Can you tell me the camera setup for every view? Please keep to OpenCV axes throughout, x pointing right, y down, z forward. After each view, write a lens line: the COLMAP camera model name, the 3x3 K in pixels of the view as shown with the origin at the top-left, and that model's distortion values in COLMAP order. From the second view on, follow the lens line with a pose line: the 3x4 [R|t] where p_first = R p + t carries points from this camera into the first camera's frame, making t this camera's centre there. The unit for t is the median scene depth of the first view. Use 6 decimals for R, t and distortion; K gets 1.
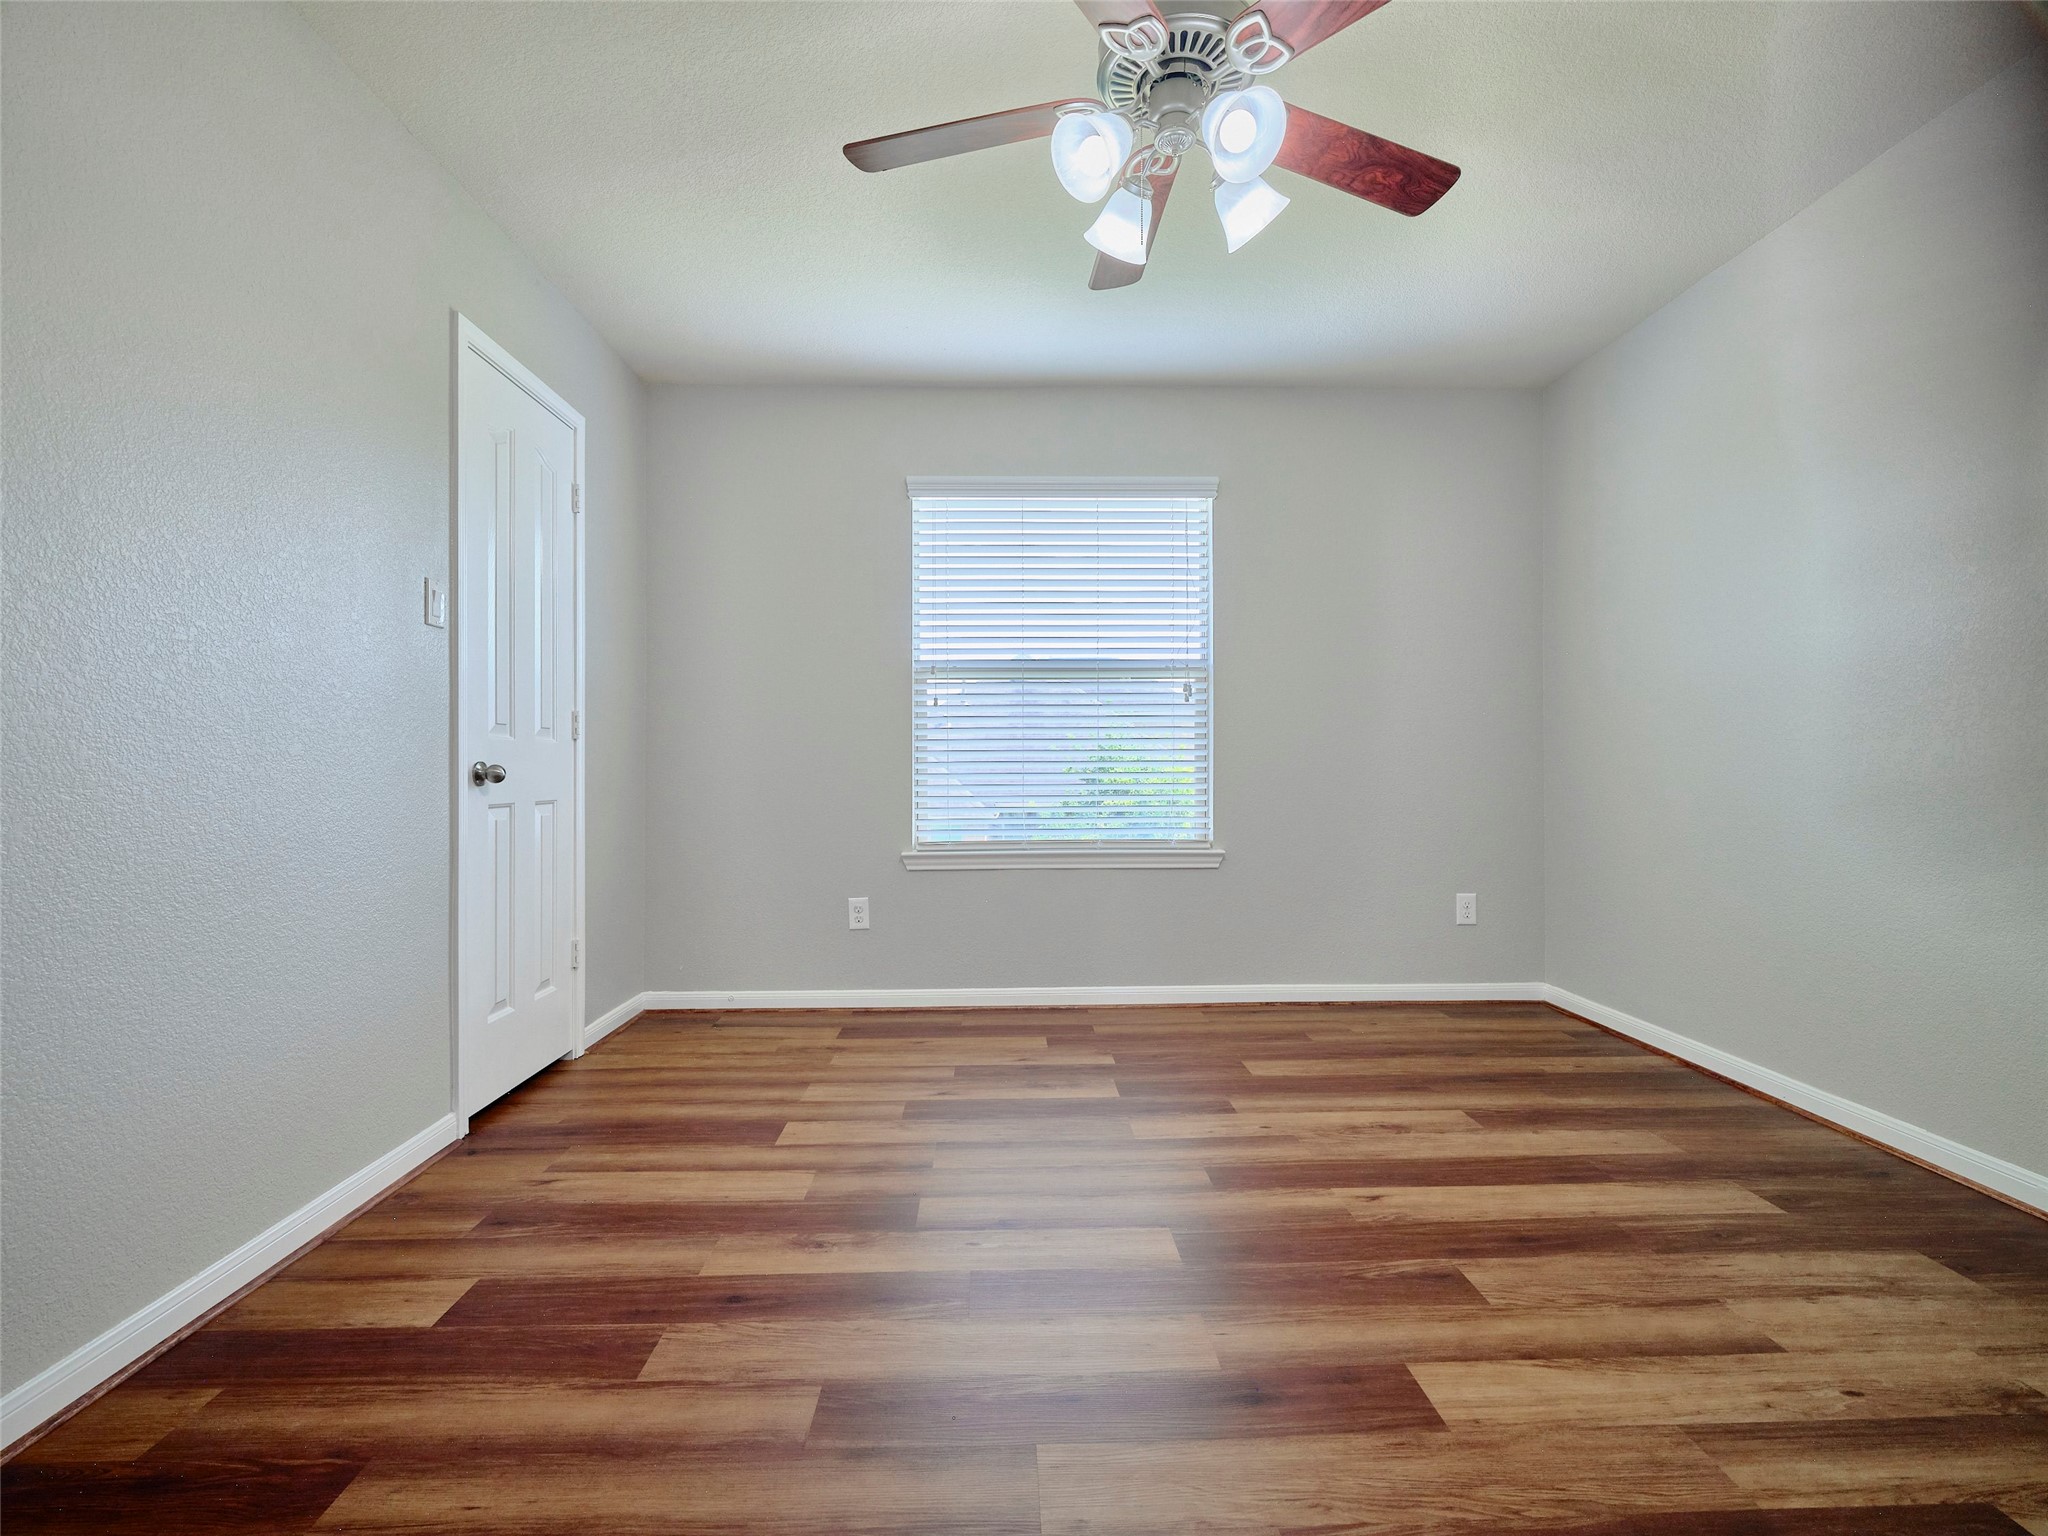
lens RADIAL K [[928.5, 0, 1014.9], [0, 928.5, 764.7], [0, 0, 1]] dist [0.000200, -0.000062]
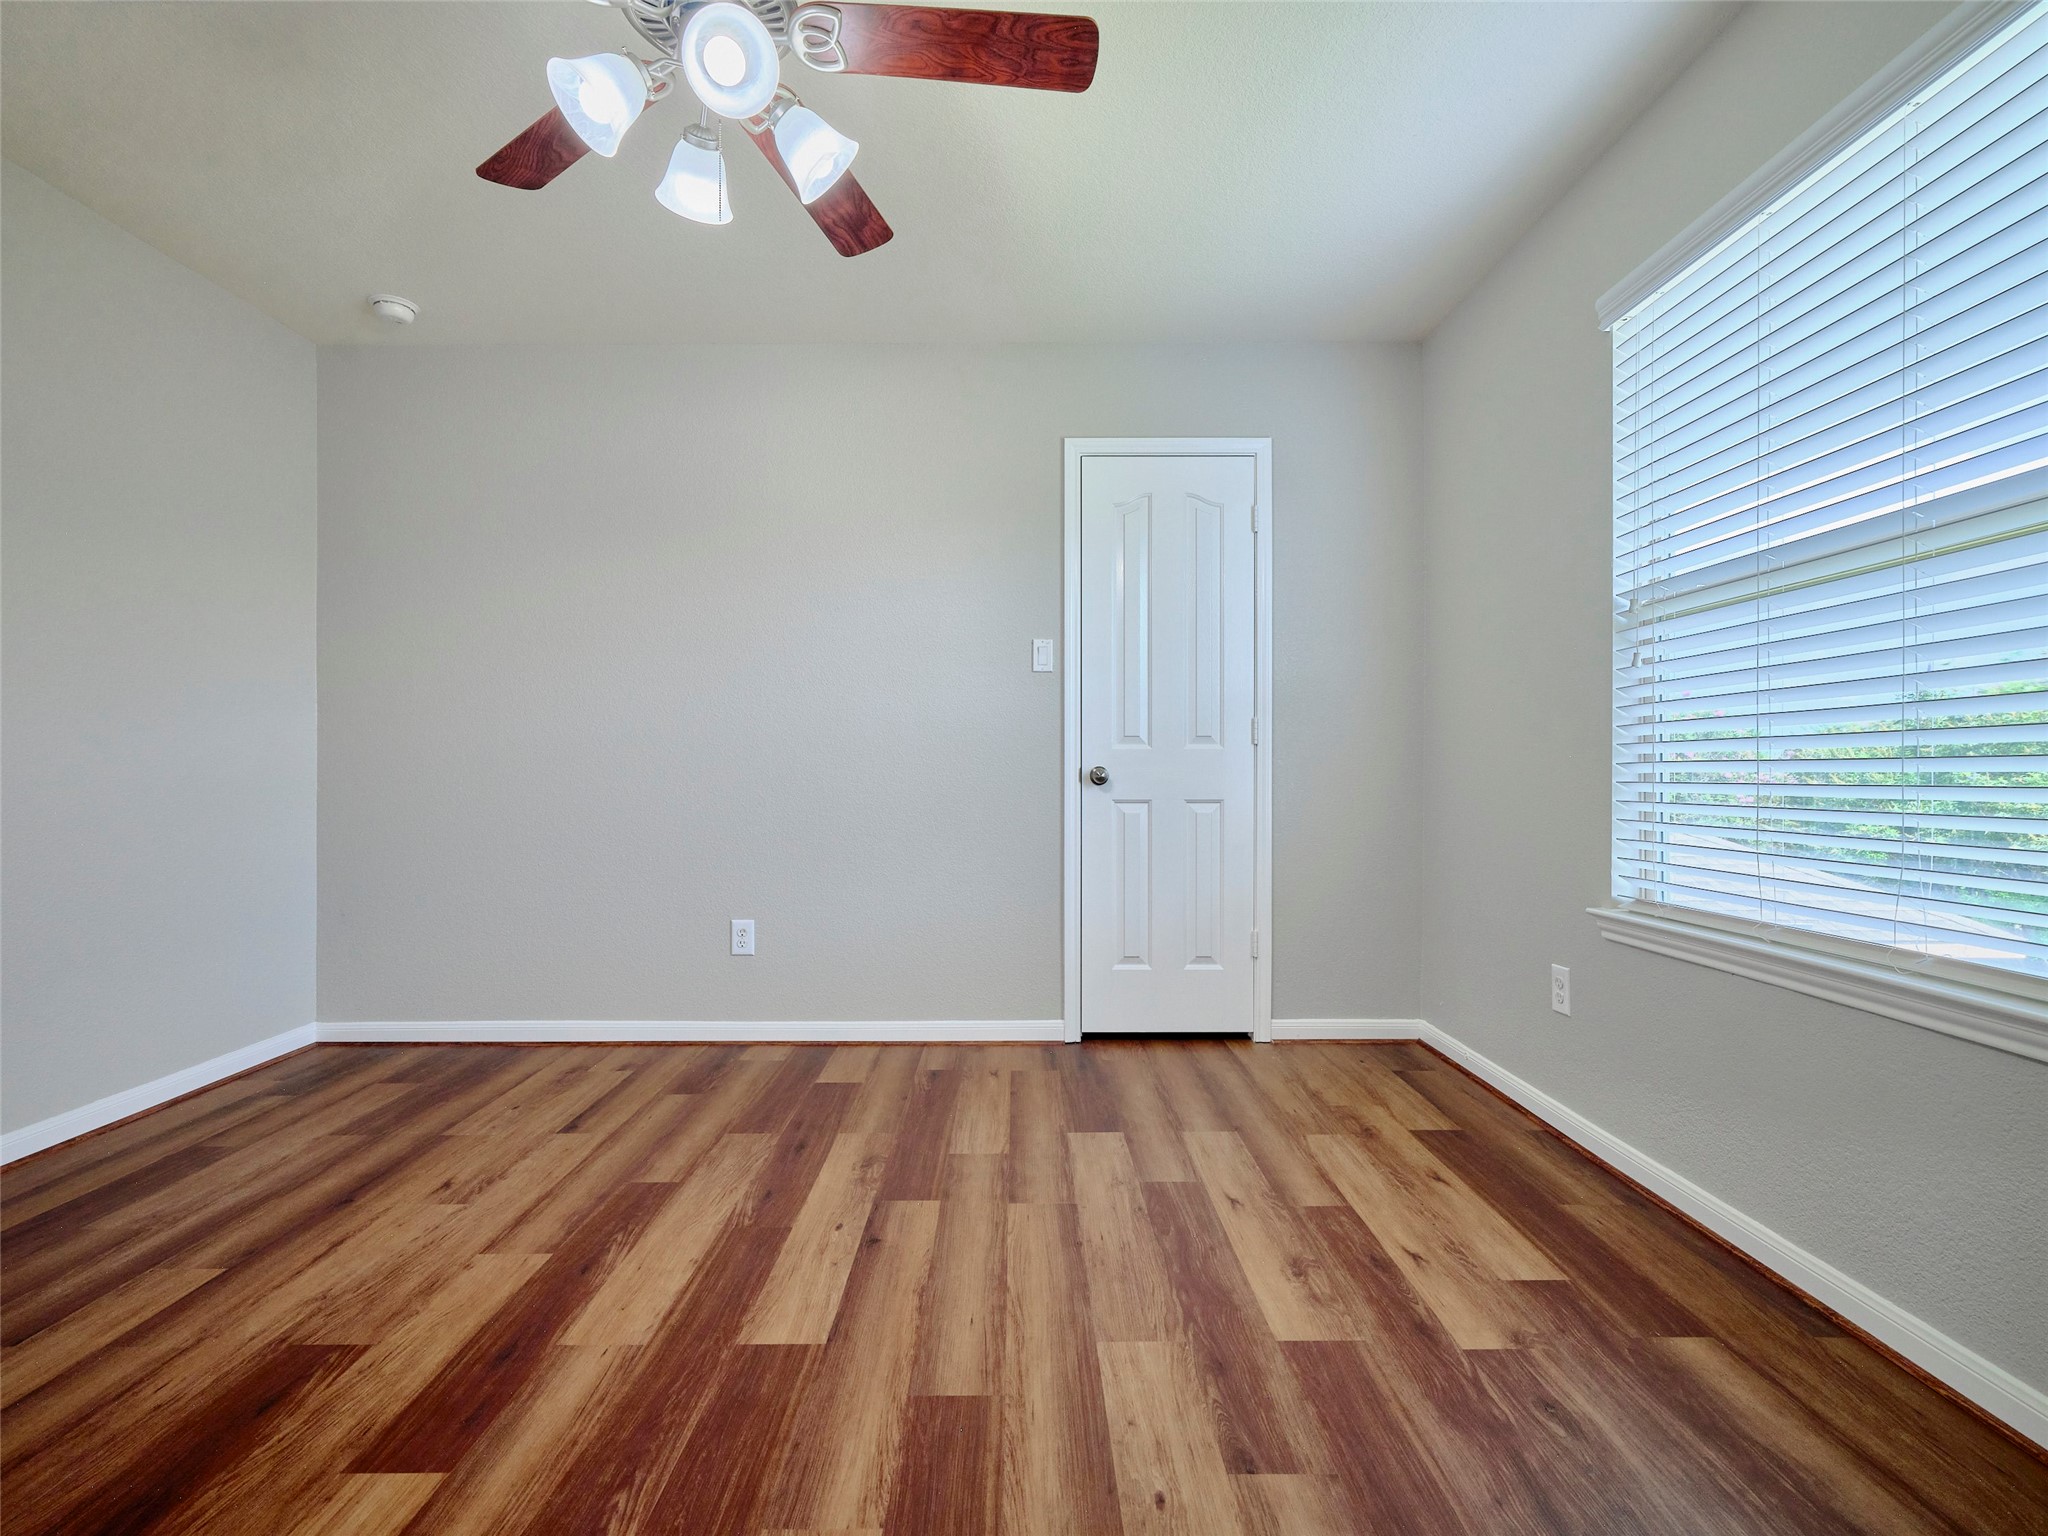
lens RADIAL K [[931.8, 0, 1013.9], [0, 931.8, 775.1], [0, 0, 1]] dist [-0.000481, -0.000339]
pose [[-0.019754, 0.006772, -0.999782, 0.651377], [0.005136, 0.999965, 0.006672, -0.000870], [0.999792, -0.005003, -0.019788, 0.793836]]
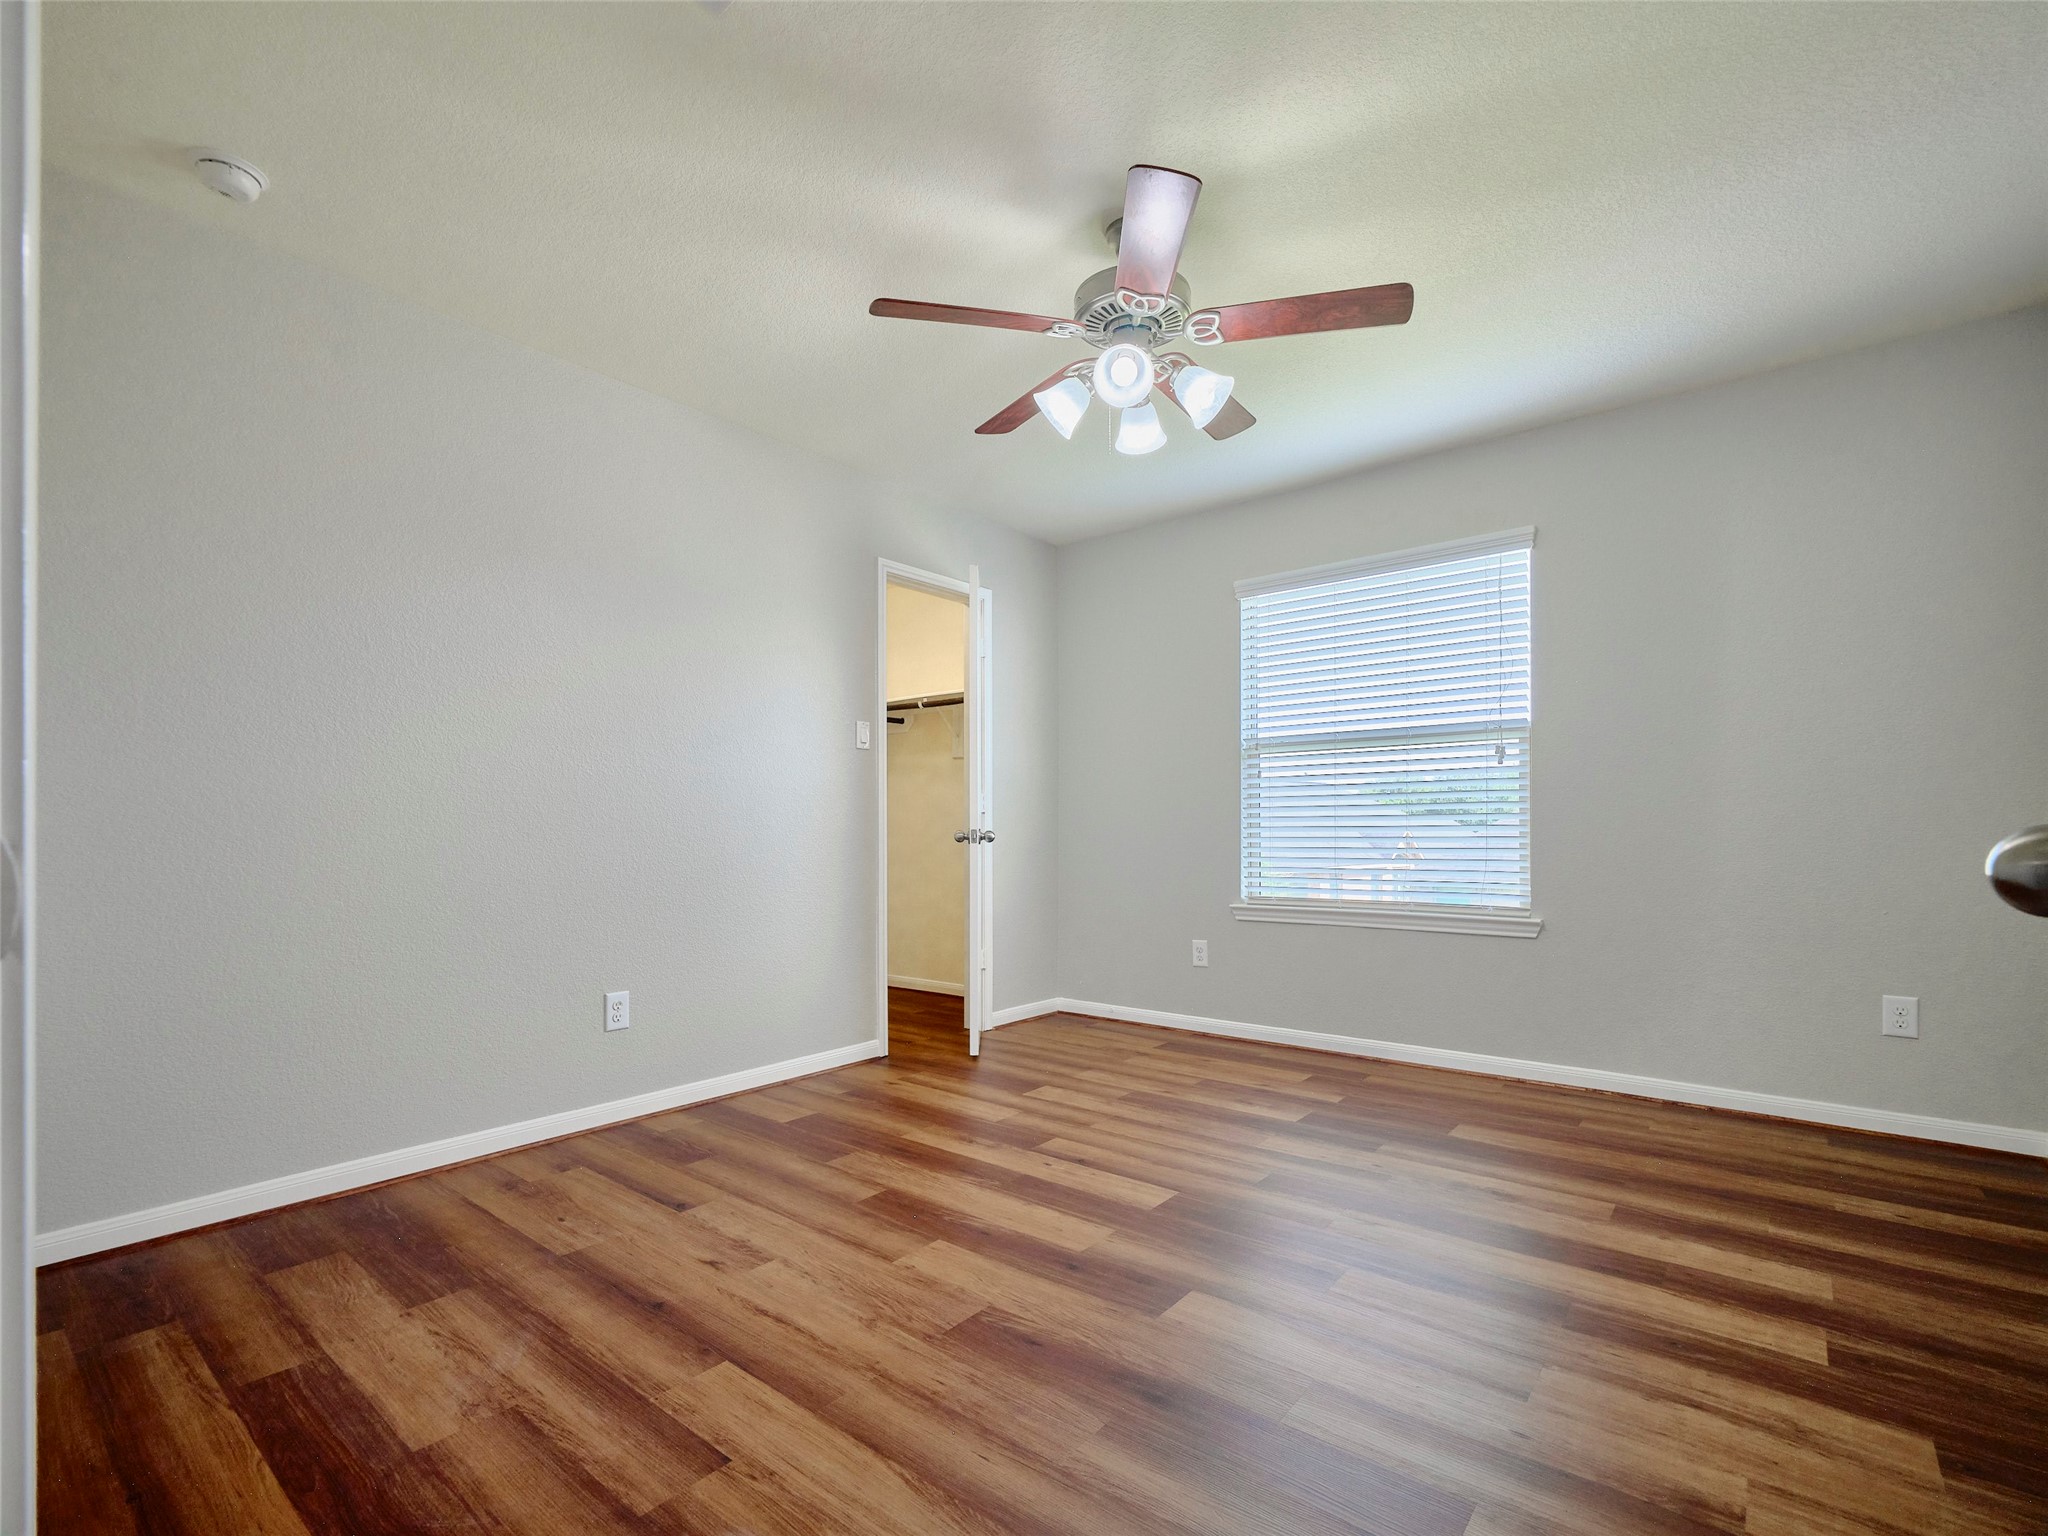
lens RADIAL K [[933.2, 0, 1019.3], [0, 933.2, 830.8], [0, 0, 1]] dist [0.000063, 0.000513]
pose [[0.757067, 0.001199, -0.653337, 0.566219], [0.003752, 0.999974, 0.006183, -0.007875], [0.653327, -0.007132, 0.757042, -0.081740]]
